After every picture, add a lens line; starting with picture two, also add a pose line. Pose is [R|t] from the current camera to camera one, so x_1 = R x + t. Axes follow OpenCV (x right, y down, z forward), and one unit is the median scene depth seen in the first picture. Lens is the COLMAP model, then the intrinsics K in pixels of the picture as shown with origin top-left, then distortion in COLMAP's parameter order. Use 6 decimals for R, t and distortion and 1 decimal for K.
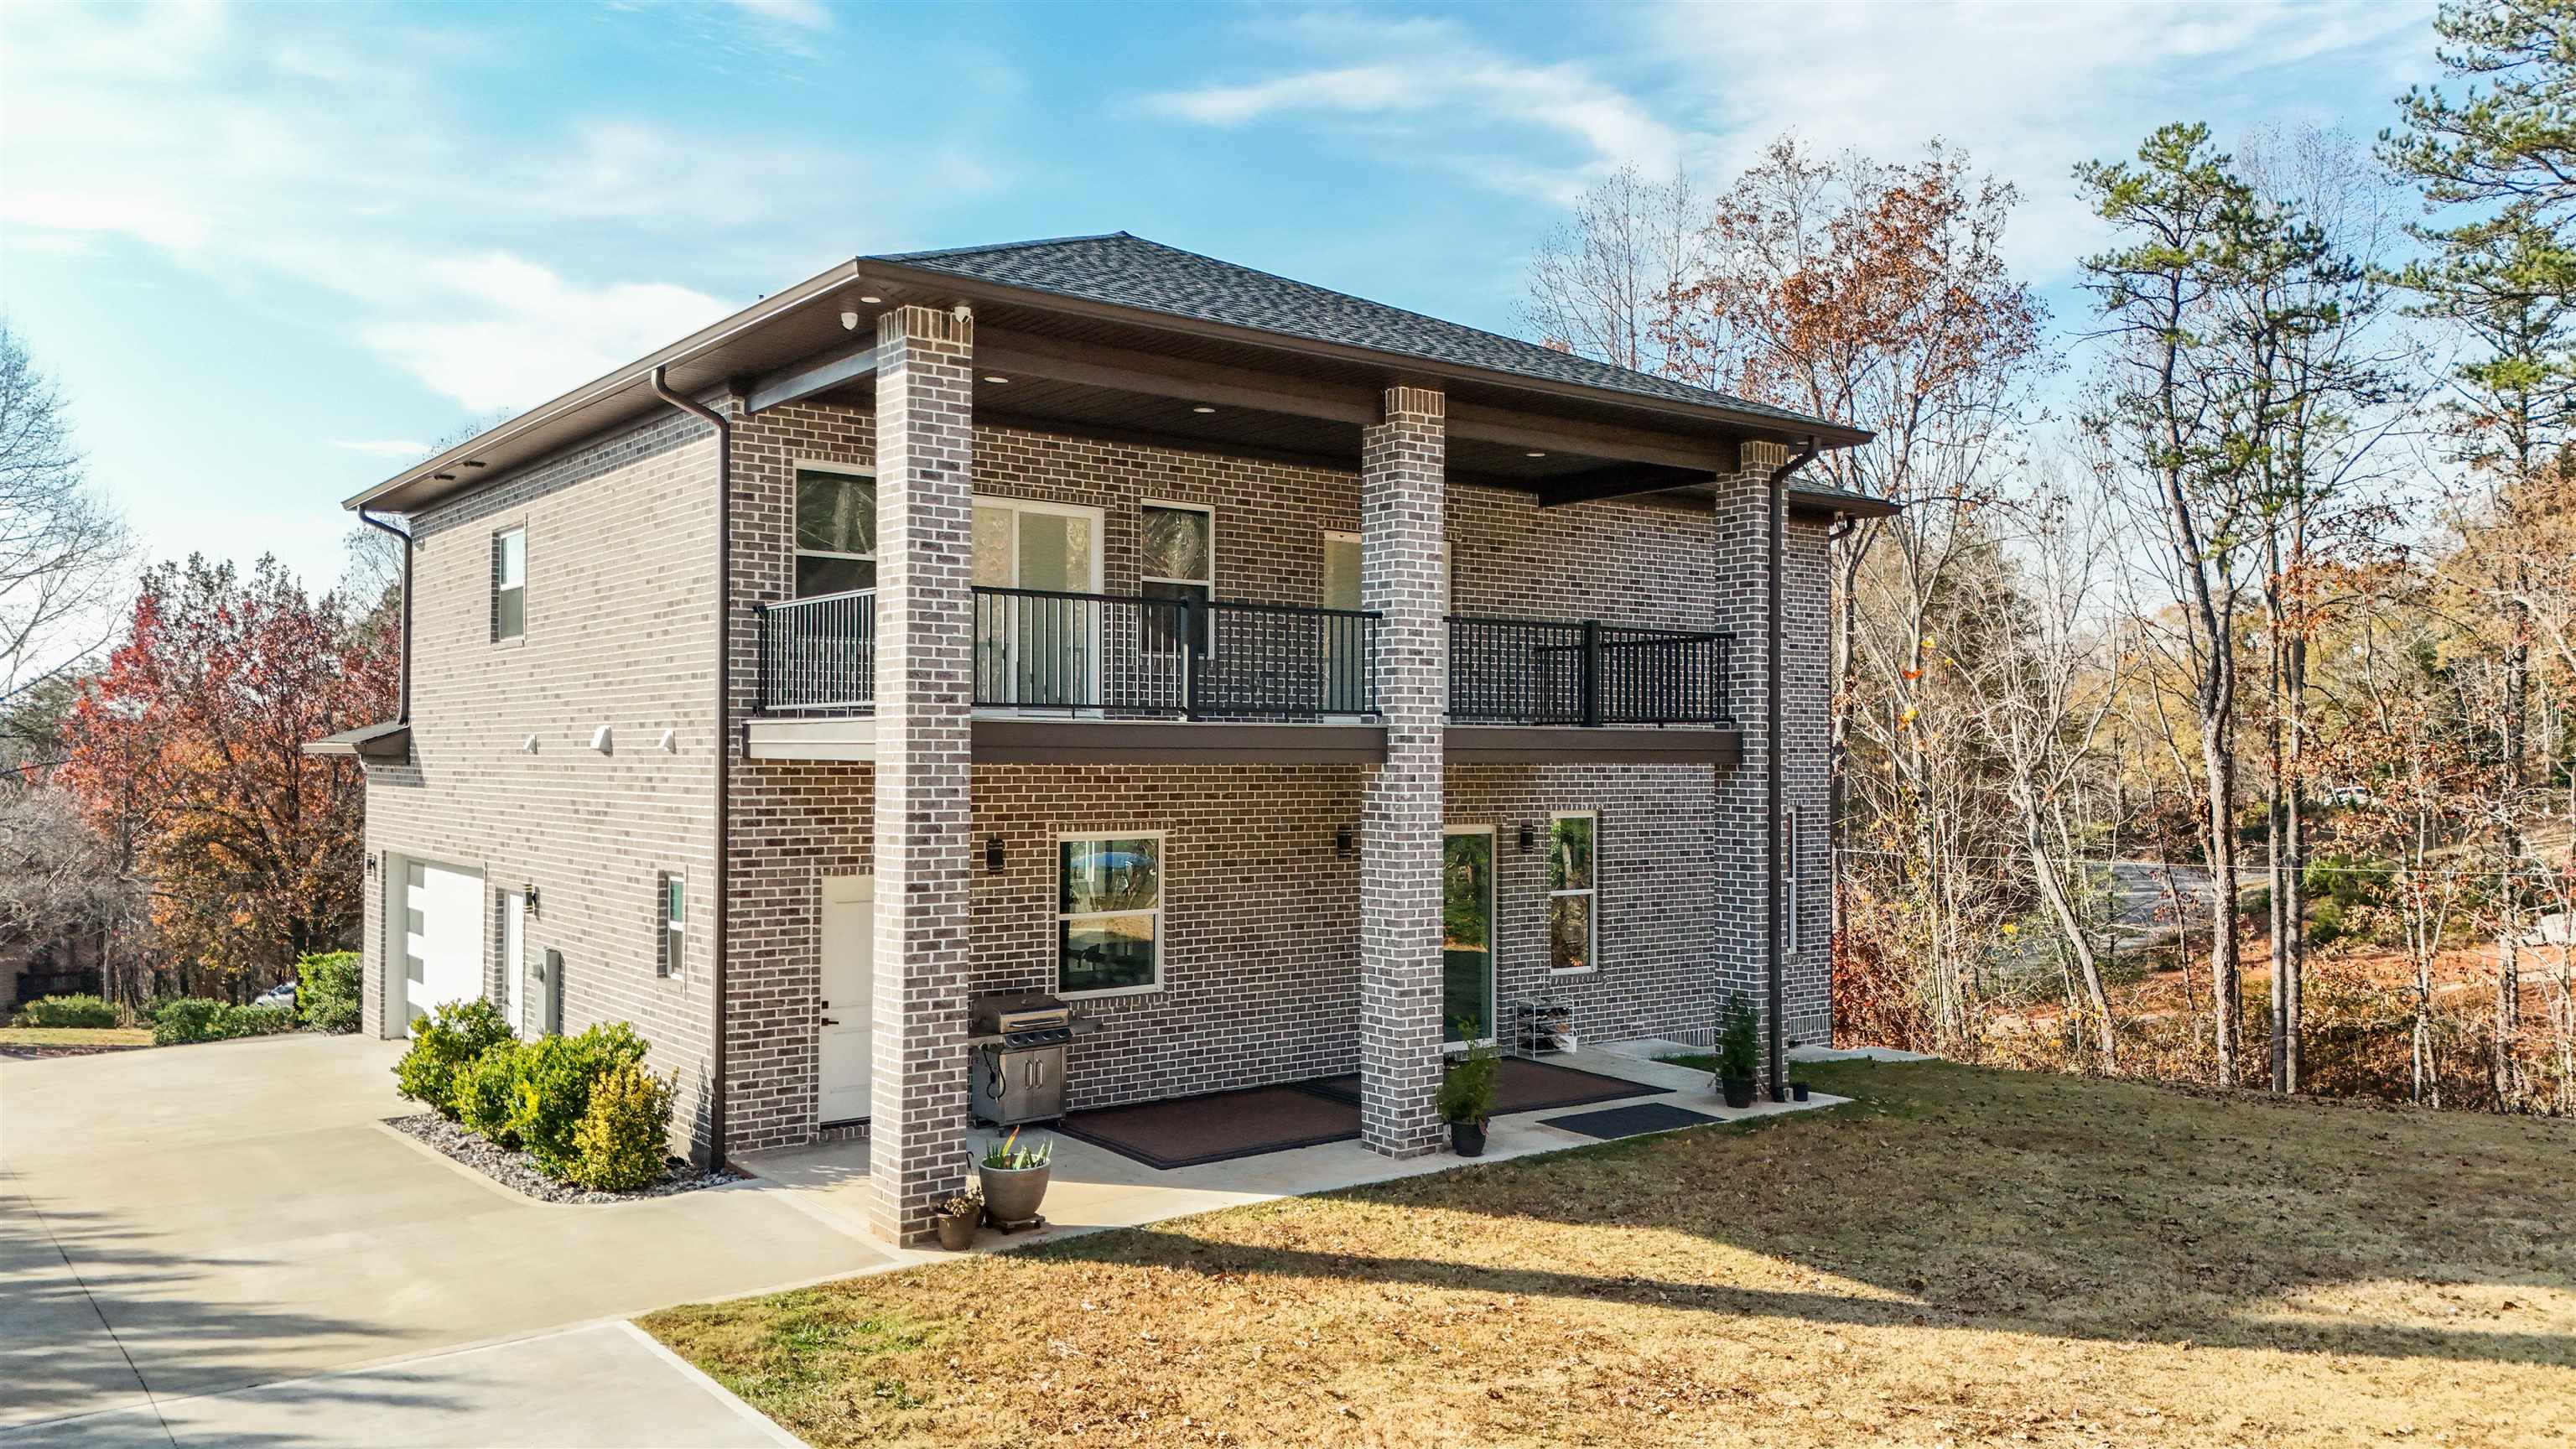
lens RADIAL K [[1854.0, 0, 1234.3], [0, 1854.0, 719.0], [0, 0, 1]] dist [0.078436, -0.002592]
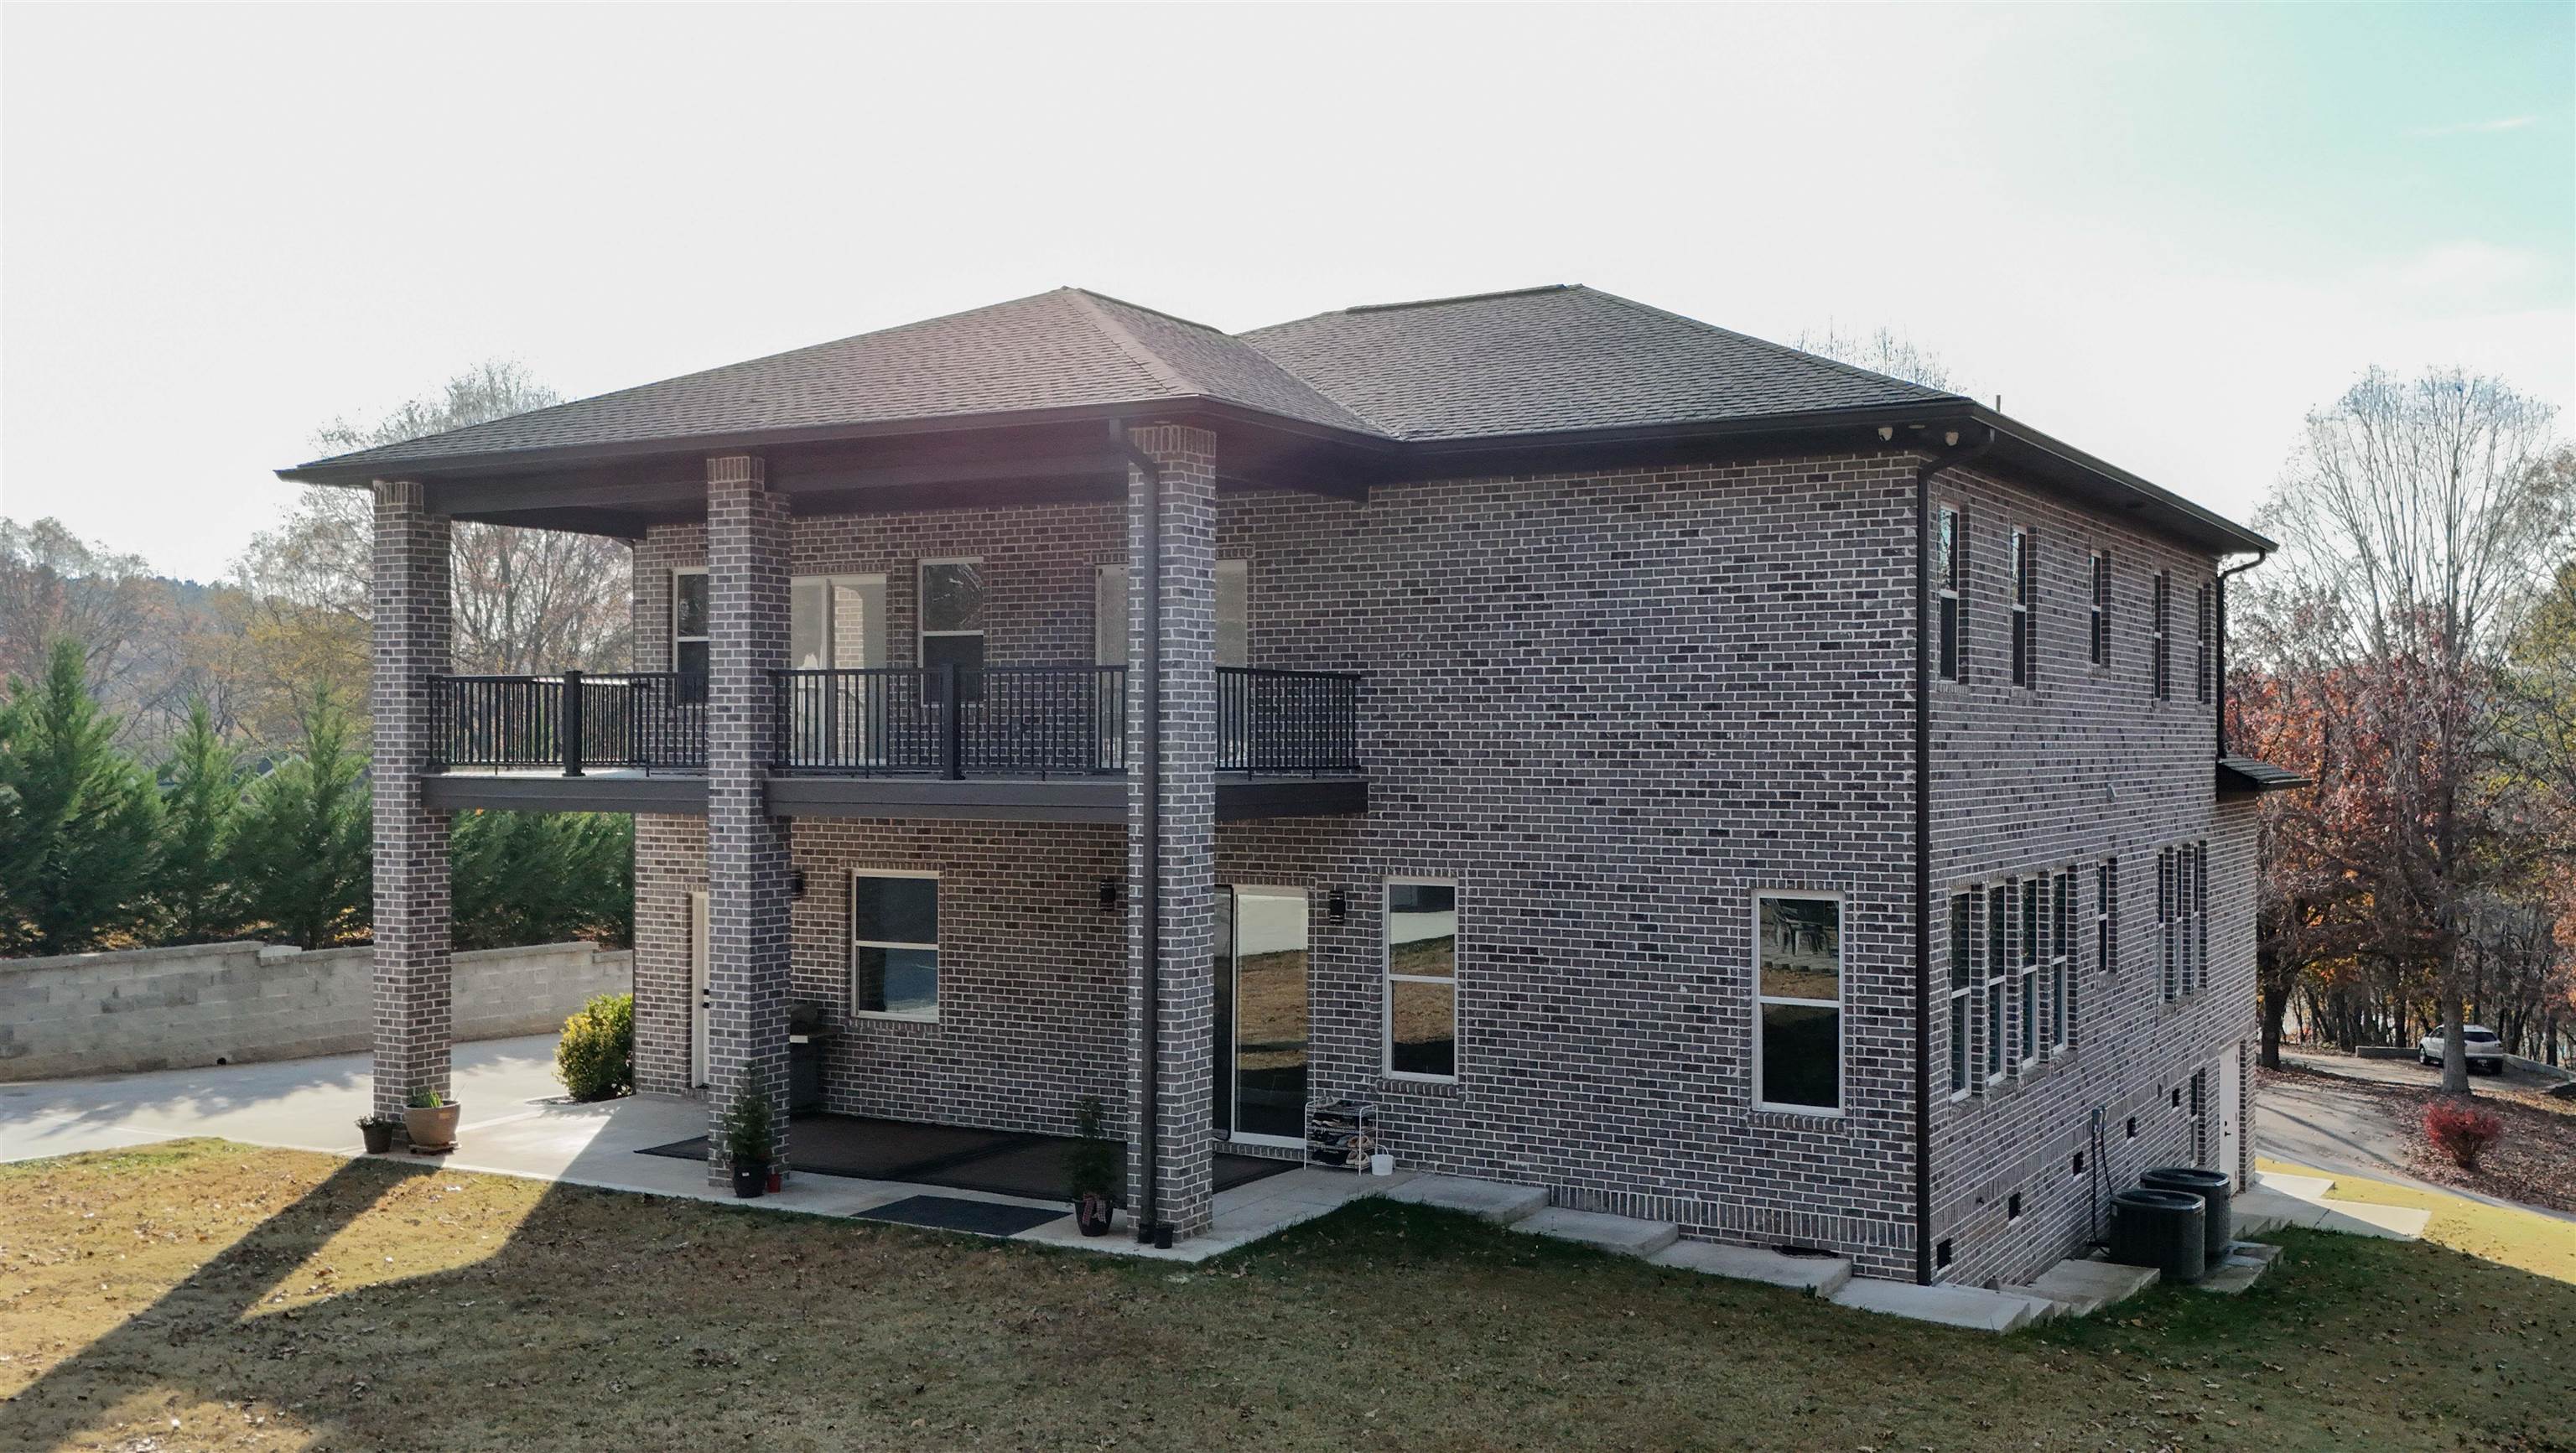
lens RADIAL K [[2220.8, 0, 1497.6], [0, 2220.8, 755.3], [0, 0, 1]] dist [0.193769, -0.416081]
pose [[0.422332, 0.002543, -0.906438, 1.441232], [0.015668, 0.999826, 0.010105, -0.016080], [0.906306, -0.018469, 0.422219, 0.859590]]
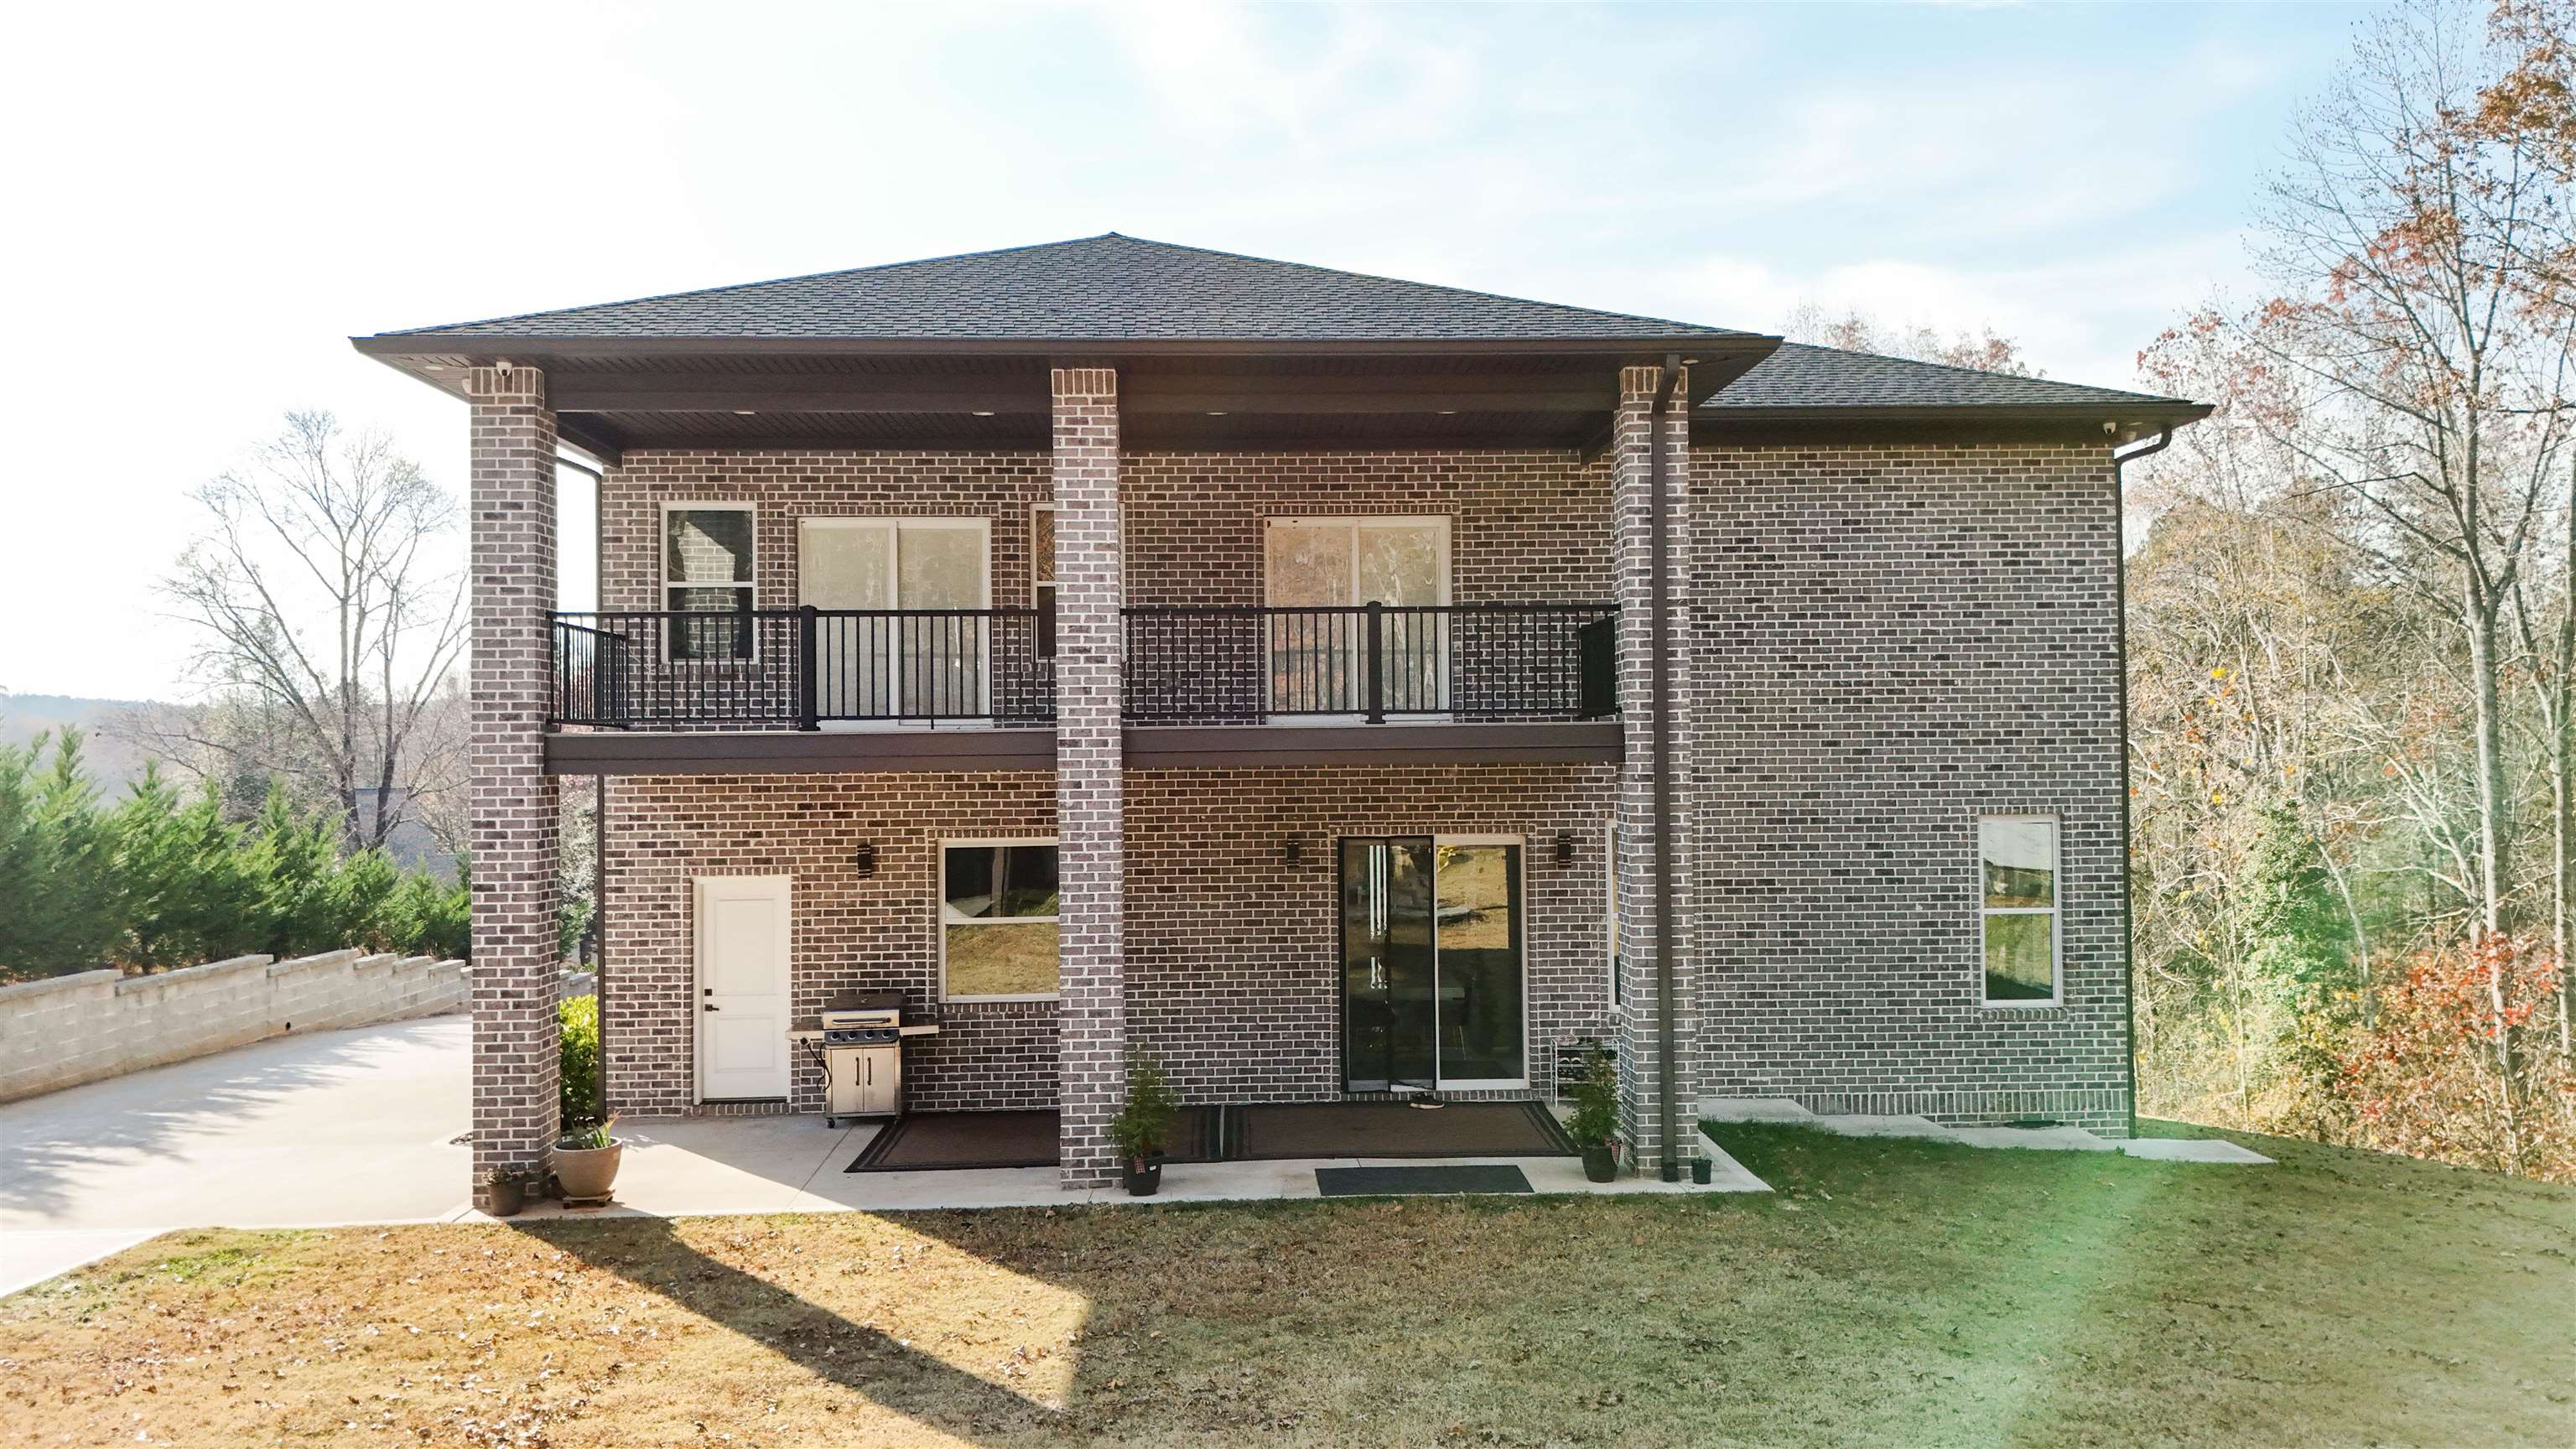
lens RADIAL K [[1894.8, 0, 1328.9], [0, 1894.8, 720.3], [0, 0, 1]] dist [0.083360, -0.109040]
pose [[0.824226, -0.023821, -0.565759, 0.744489], [0.024969, 0.999672, -0.005715, 0.008049], [0.565710, -0.009417, 0.824551, 0.281815]]
